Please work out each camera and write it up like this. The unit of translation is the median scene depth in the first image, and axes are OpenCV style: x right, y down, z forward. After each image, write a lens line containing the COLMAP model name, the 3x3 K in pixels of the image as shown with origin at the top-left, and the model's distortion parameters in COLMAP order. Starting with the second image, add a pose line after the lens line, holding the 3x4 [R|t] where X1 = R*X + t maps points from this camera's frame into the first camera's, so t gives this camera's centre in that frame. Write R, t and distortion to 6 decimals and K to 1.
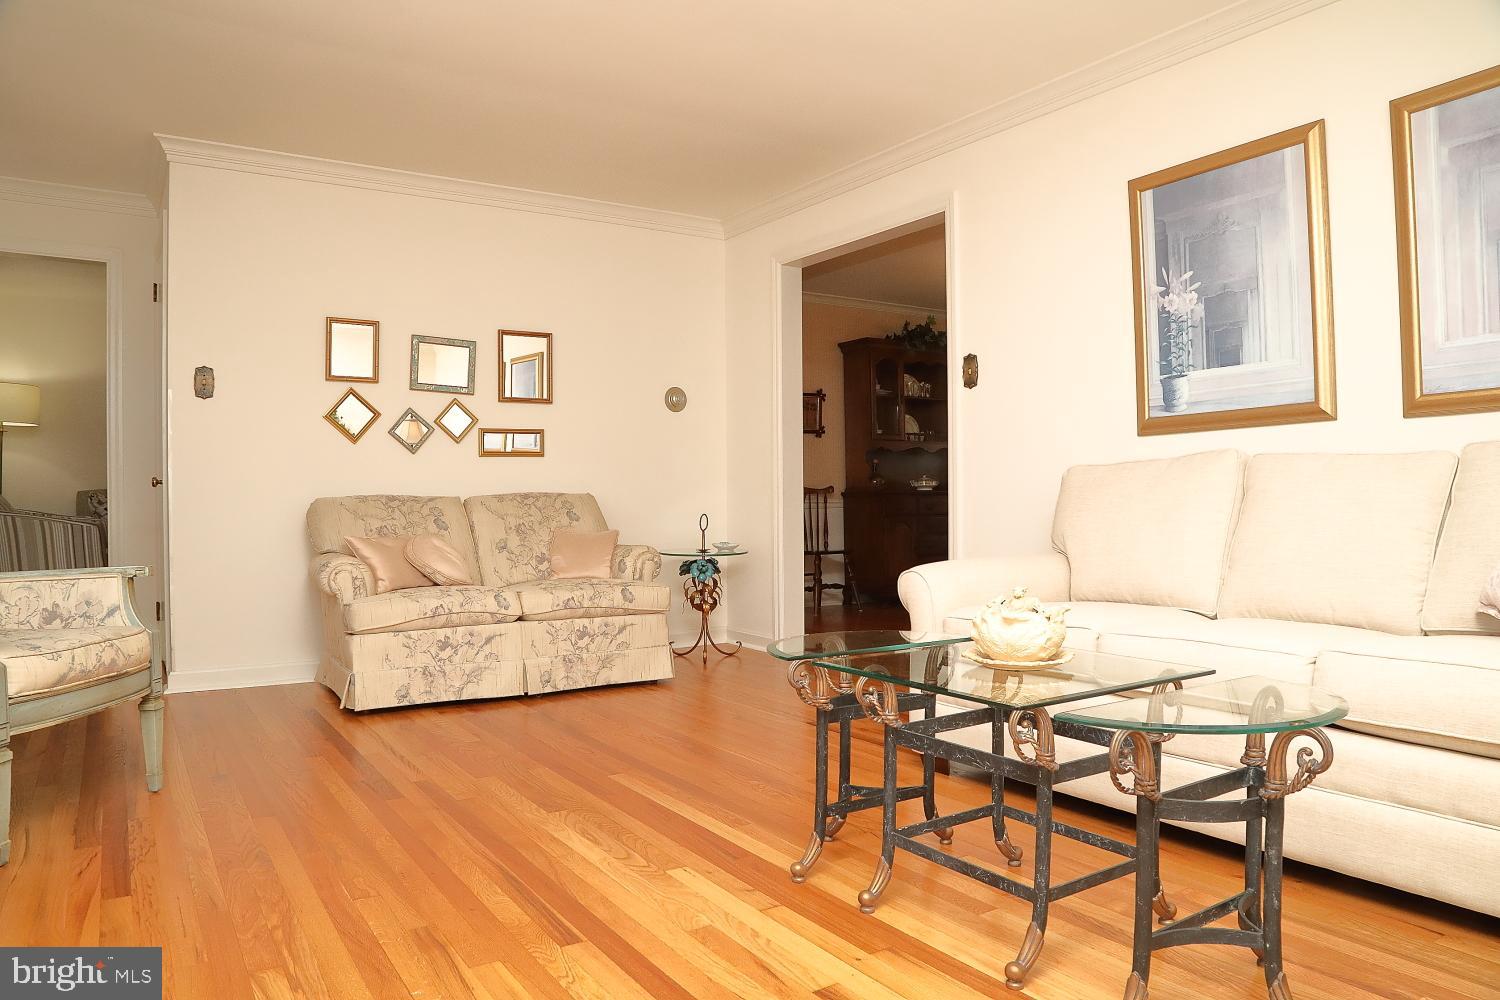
lens RADIAL K [[982.2, 0, 709.4], [0, 982.2, 498.9], [0, 0, 1]] dist [-0.106909, 0.052295]
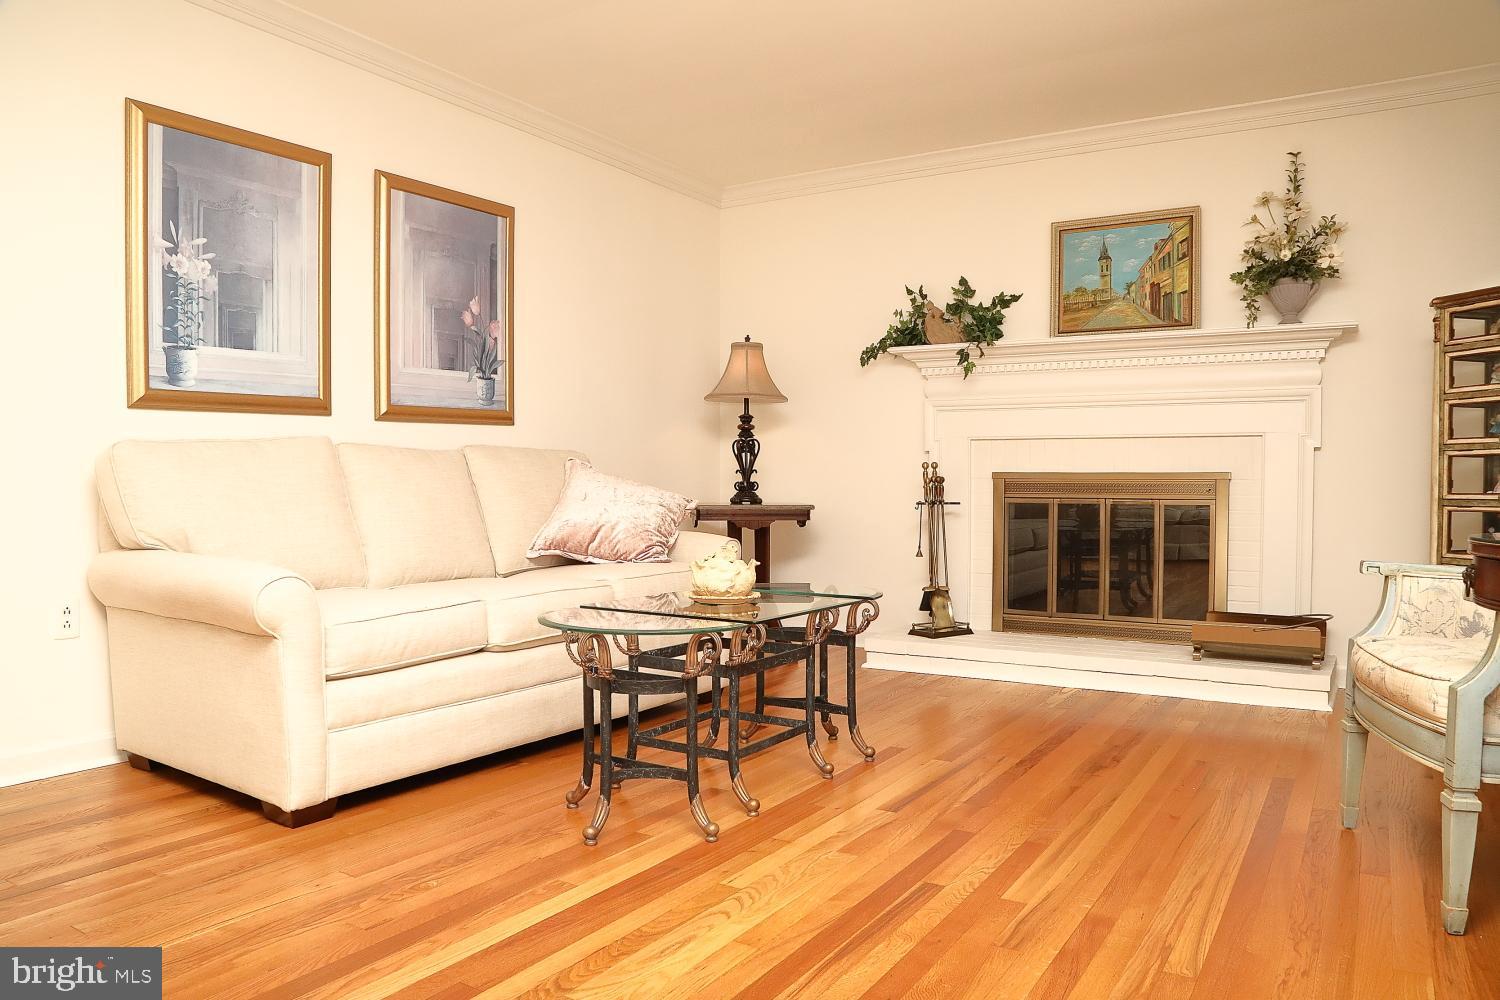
lens RADIAL K [[1049.2, 0, 746.1], [0, 1049.2, 510.7], [0, 0, 1]] dist [-0.115724, 0.068670]
pose [[-0.434385, -0.021585, 0.900469, -0.630409], [-0.001787, 0.999732, 0.023103, 0.003120], [-0.900726, 0.008426, -0.434307, 0.970868]]
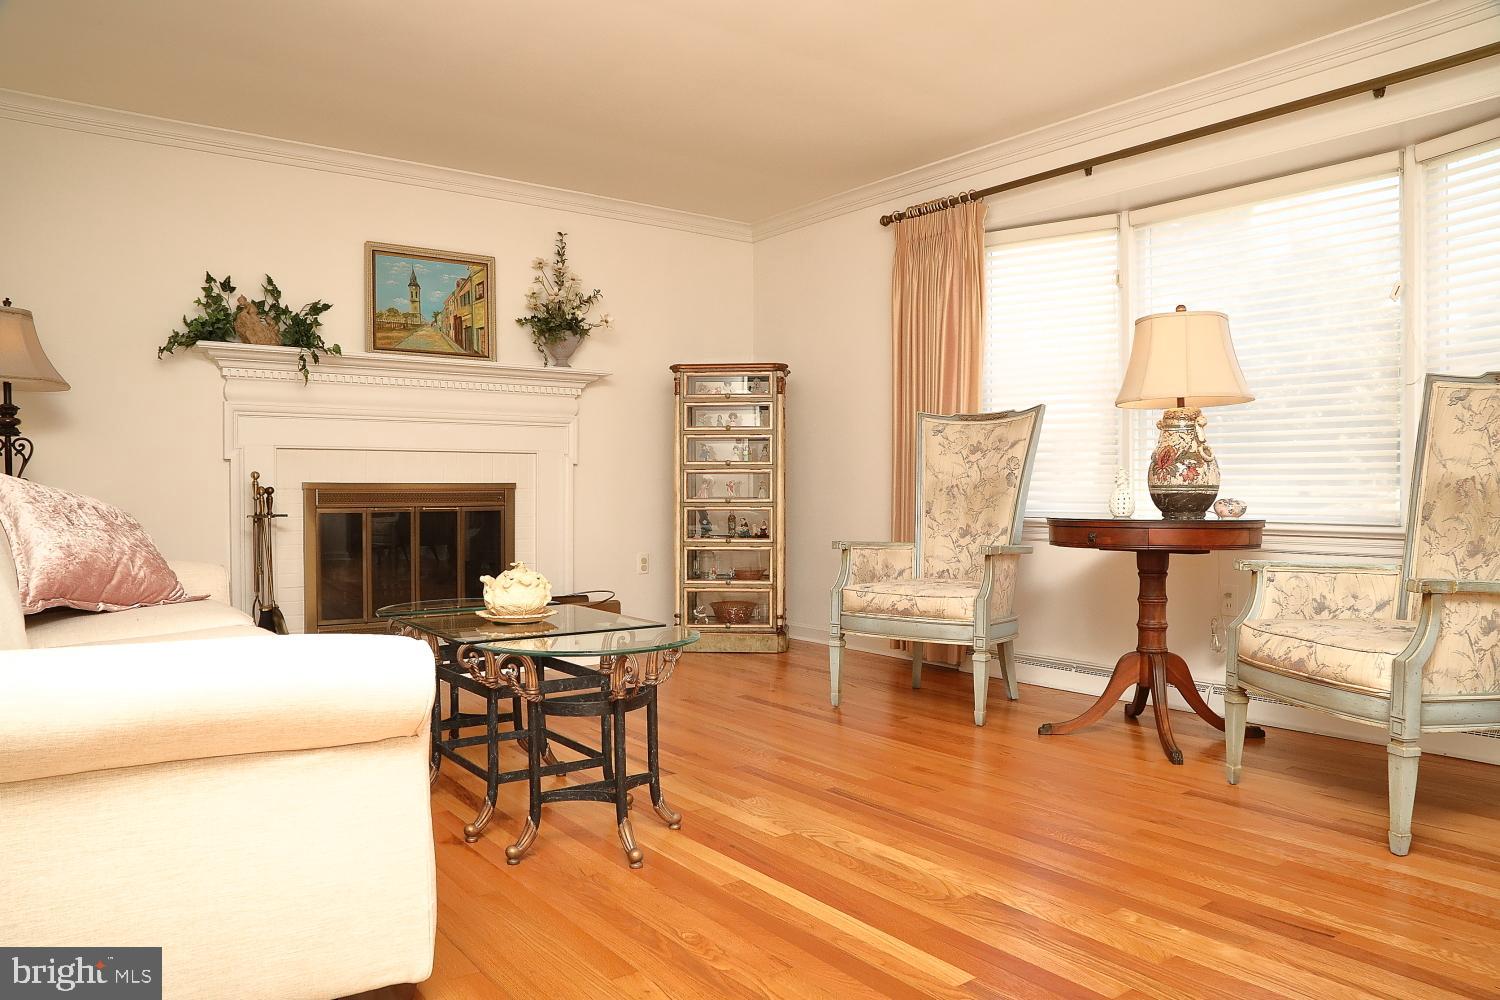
lens RADIAL K [[1049.2, 0, 746.1], [0, 1049.2, 510.7], [0, 0, 1]] dist [-0.115724, 0.068670]
pose [[-0.995264, 0.006711, -0.096978, 0.083638], [0.004513, 0.999728, 0.022862, -0.008621], [0.097105, 0.022316, -0.995024, 1.488229]]
